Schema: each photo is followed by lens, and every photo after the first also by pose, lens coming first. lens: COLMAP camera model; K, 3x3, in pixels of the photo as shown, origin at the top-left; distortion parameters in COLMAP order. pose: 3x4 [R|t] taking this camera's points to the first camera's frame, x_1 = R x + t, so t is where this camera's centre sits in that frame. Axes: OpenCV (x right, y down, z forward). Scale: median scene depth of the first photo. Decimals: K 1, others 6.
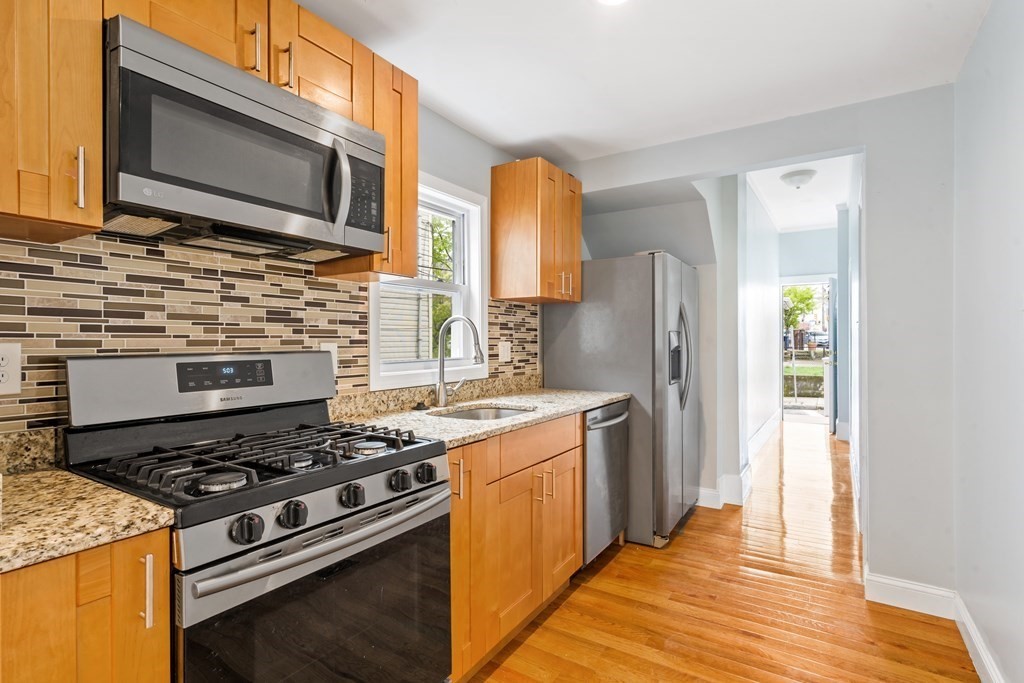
lens RADIAL K [[507.6, 0, 509.4], [0, 507.6, 342.6], [0, 0, 1]] dist [0.001422, 0.002787]
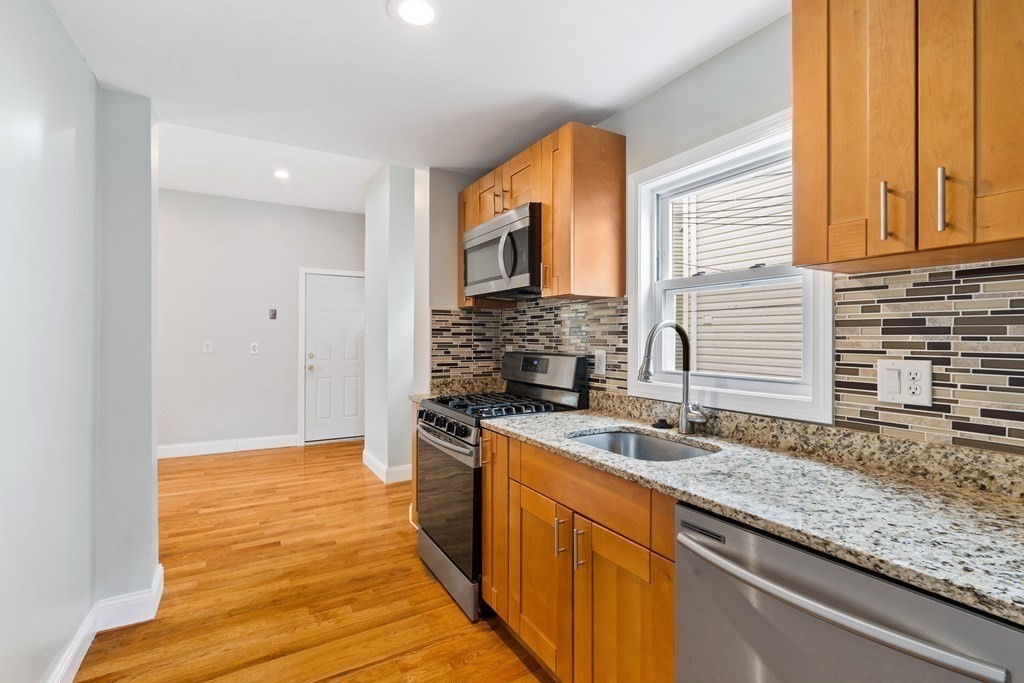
lens RADIAL K [[468.7, 0, 512.3], [0, 468.7, 341.2], [0, 0, 1]] dist [-0.003364, 0.002123]
pose [[-0.452688, 0.009808, -0.891615, 0.747591], [-0.002720, 0.999920, 0.012380, -0.032712], [0.891665, 0.008030, -0.452625, 1.247367]]
